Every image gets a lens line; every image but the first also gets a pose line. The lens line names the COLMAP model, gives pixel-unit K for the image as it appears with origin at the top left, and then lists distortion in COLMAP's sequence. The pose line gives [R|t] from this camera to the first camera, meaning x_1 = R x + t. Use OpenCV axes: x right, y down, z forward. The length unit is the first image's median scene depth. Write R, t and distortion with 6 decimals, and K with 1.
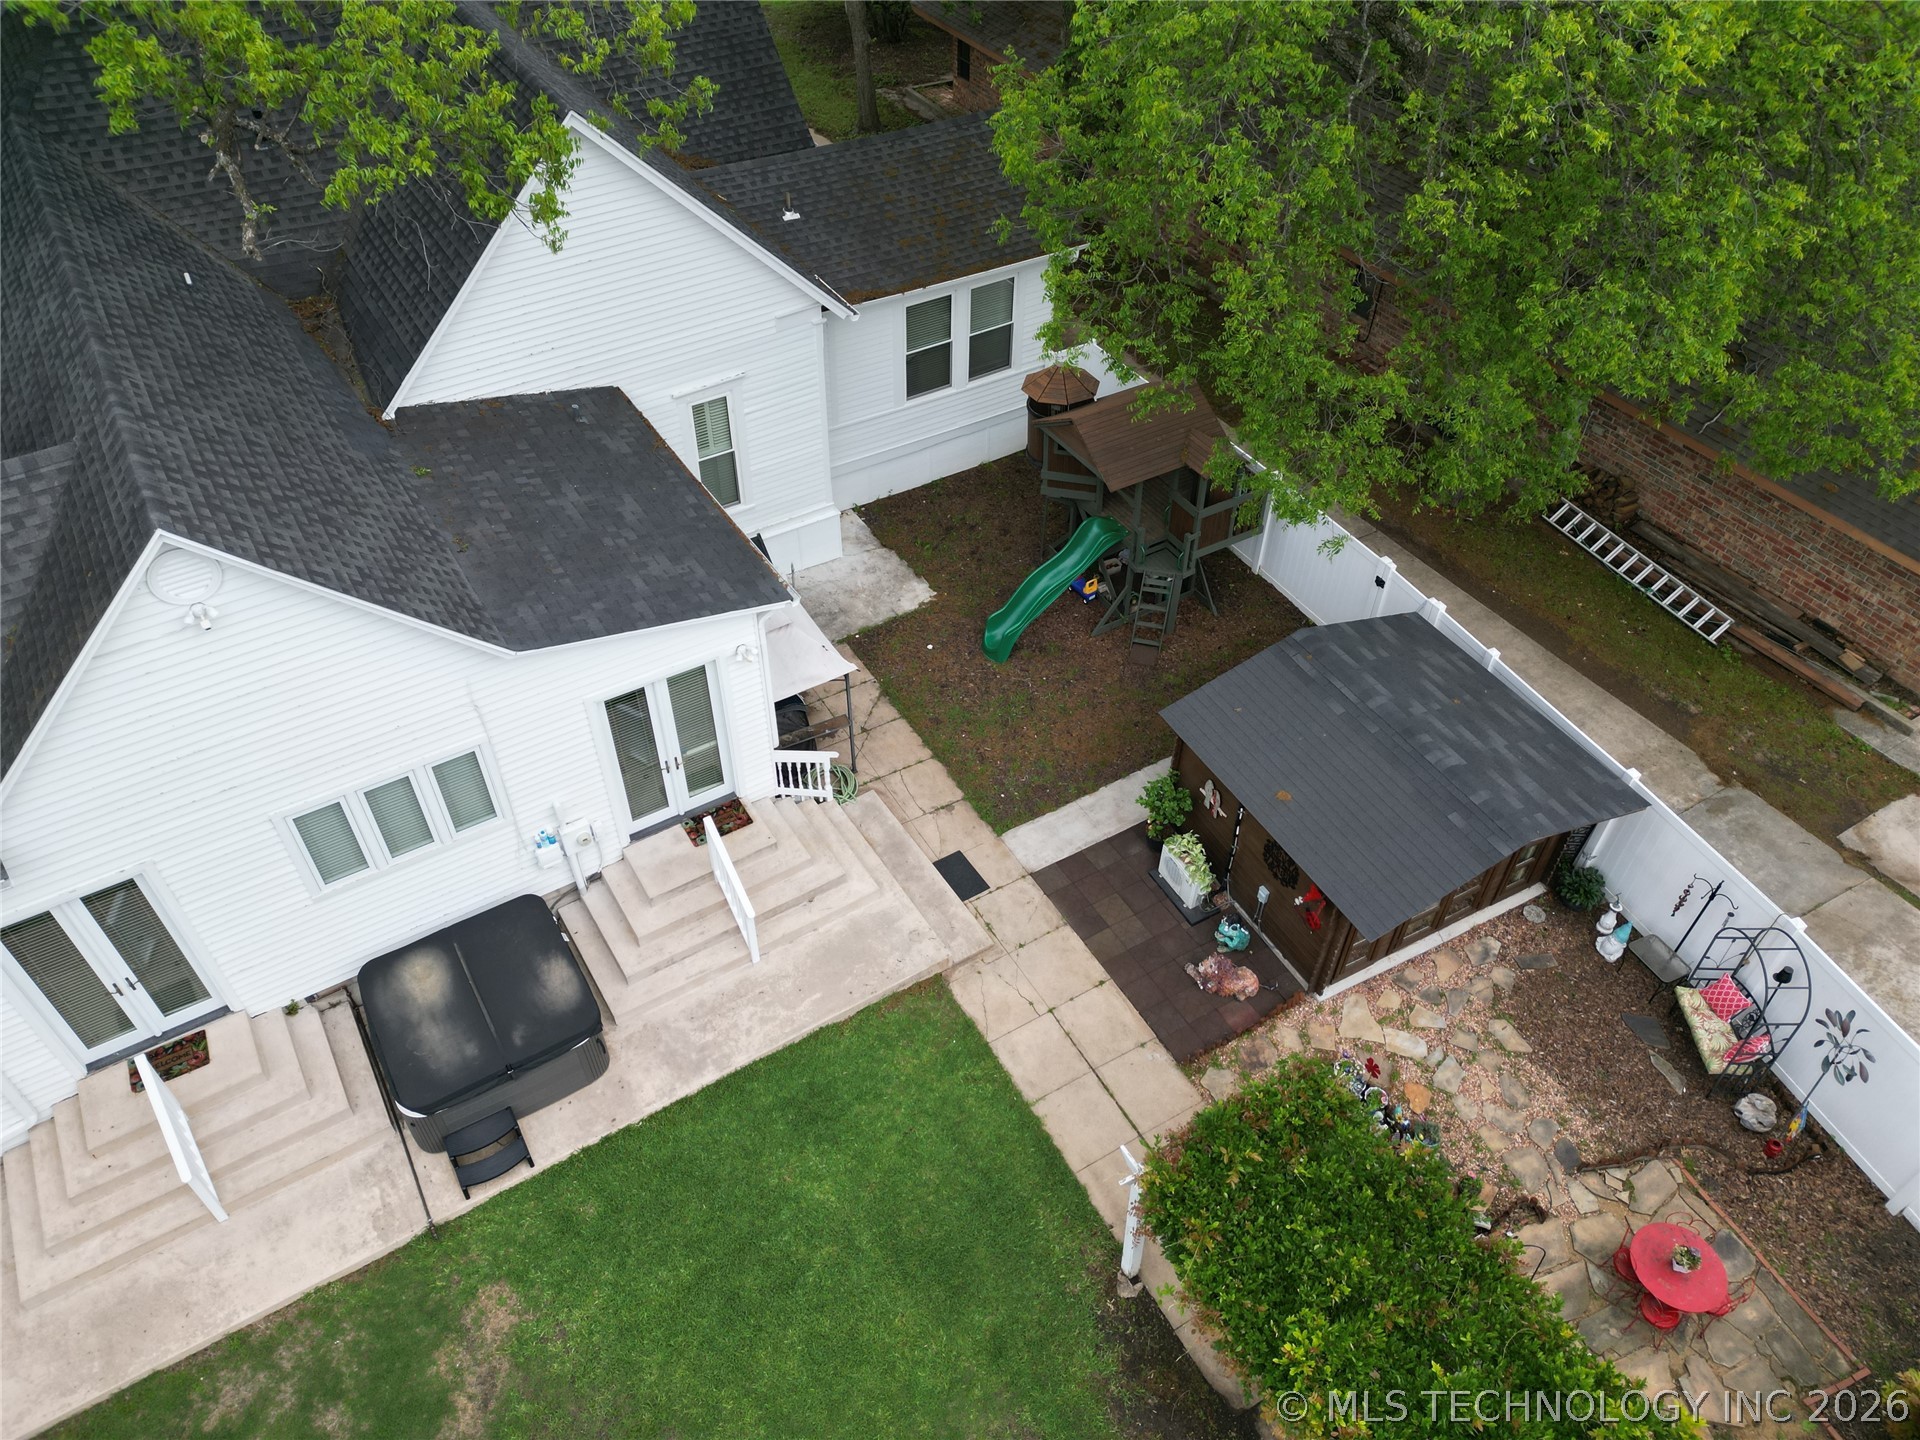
lens RADIAL K [[1332.6, 0, 965.7], [0, 1332.6, 720.2], [0, 0, 1]] dist [0.055021, -0.039290]
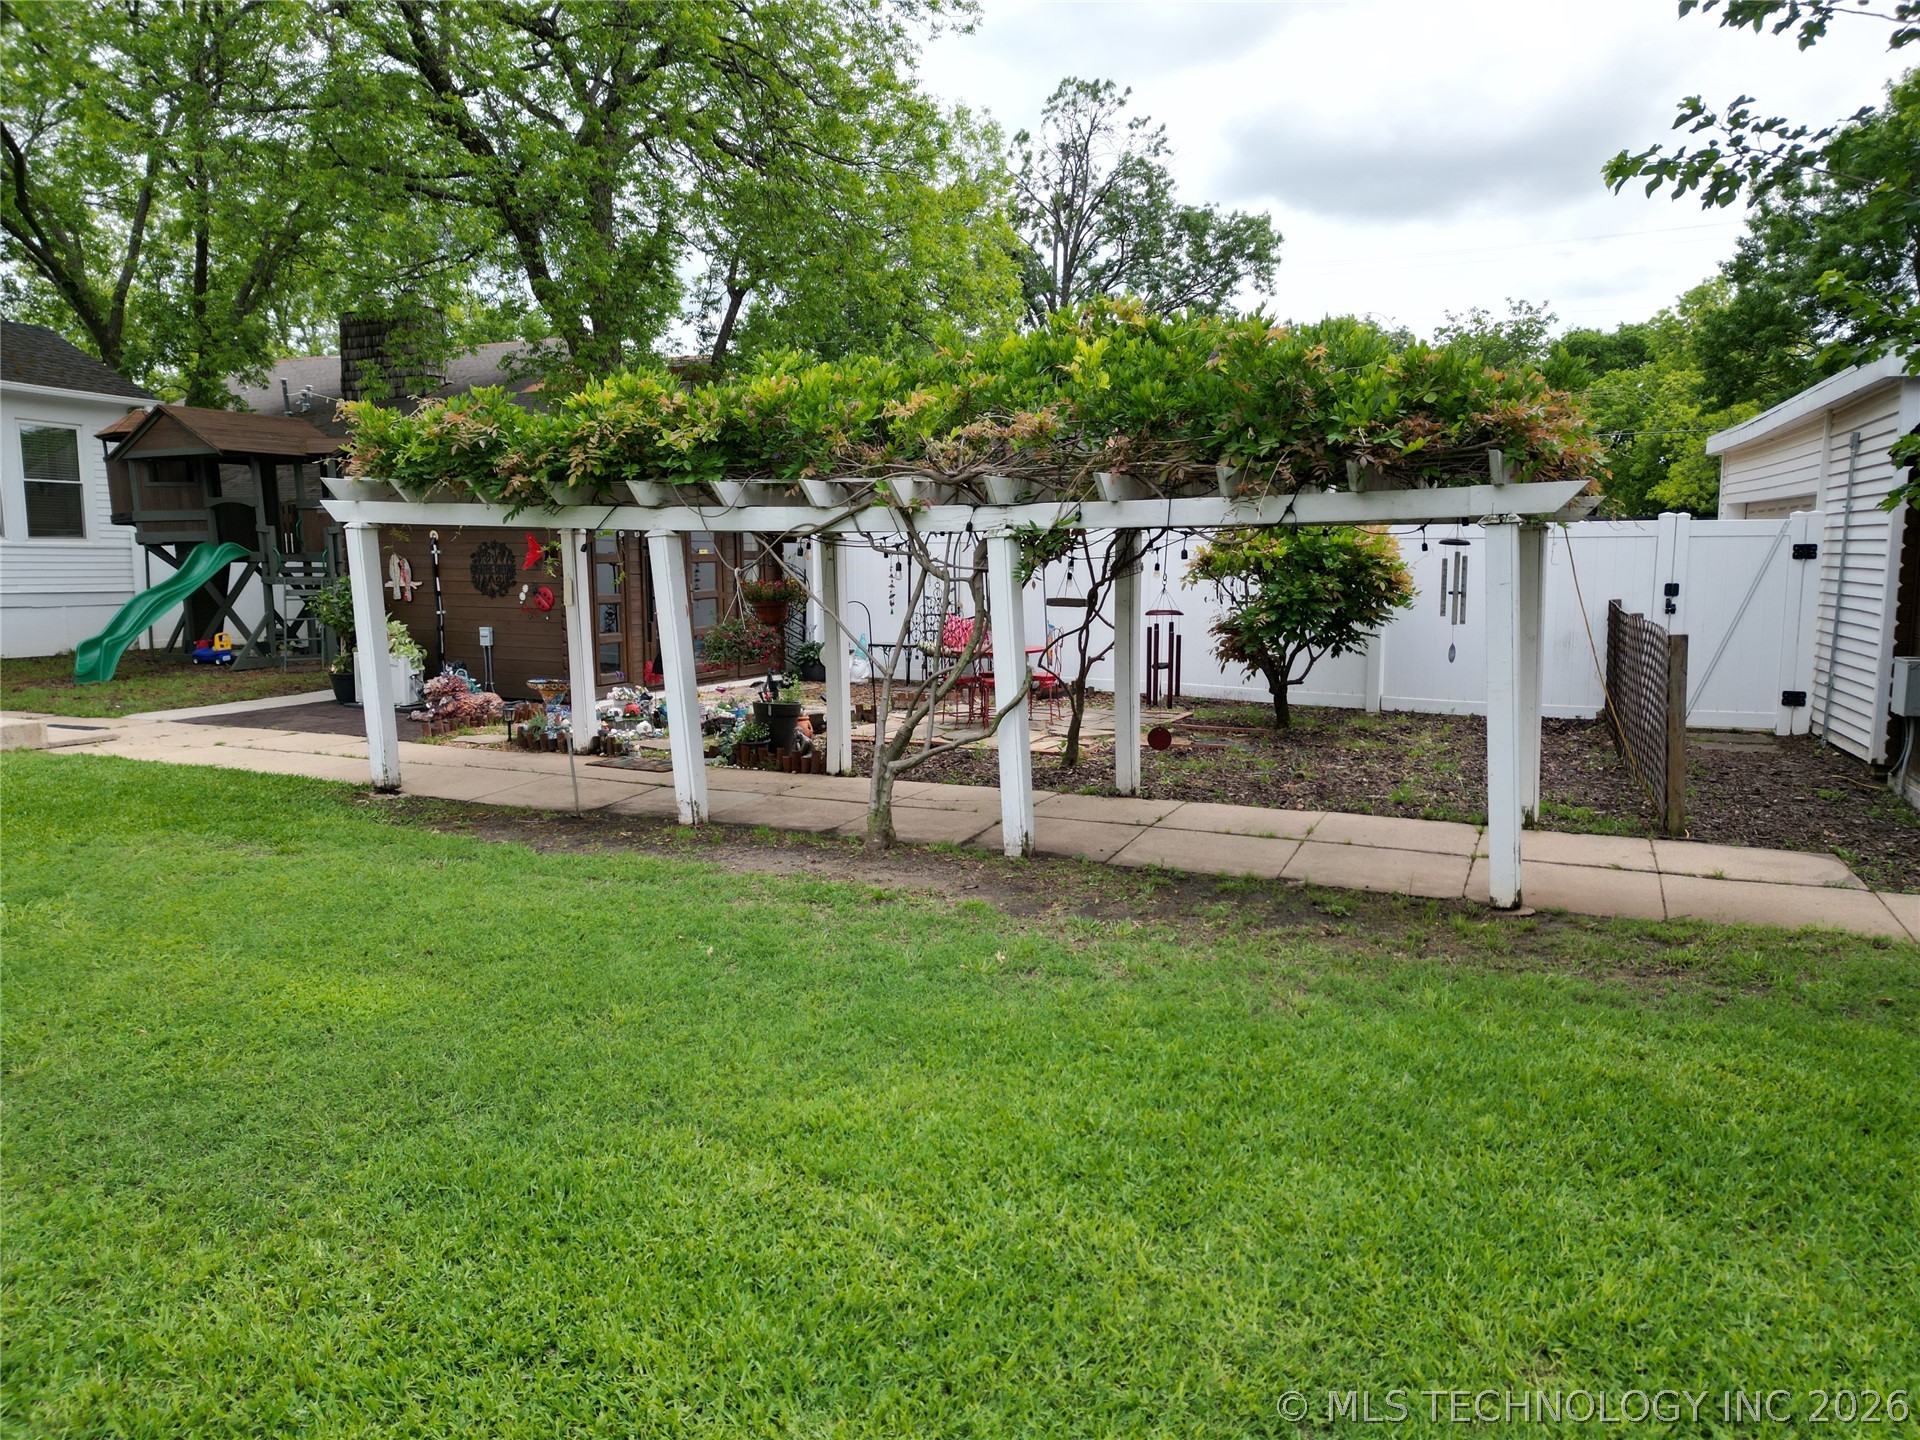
lens RADIAL K [[1341.1, 0, 960.7], [0, 1341.1, 720.6], [0, 0, 1]] dist [0.063931, -0.061314]
pose [[0.817894, -0.093924, 0.567650, -0.024863], [0.413255, 0.782354, -0.465986, 0.768686], [-0.400336, 0.615712, 0.678697, 0.362288]]
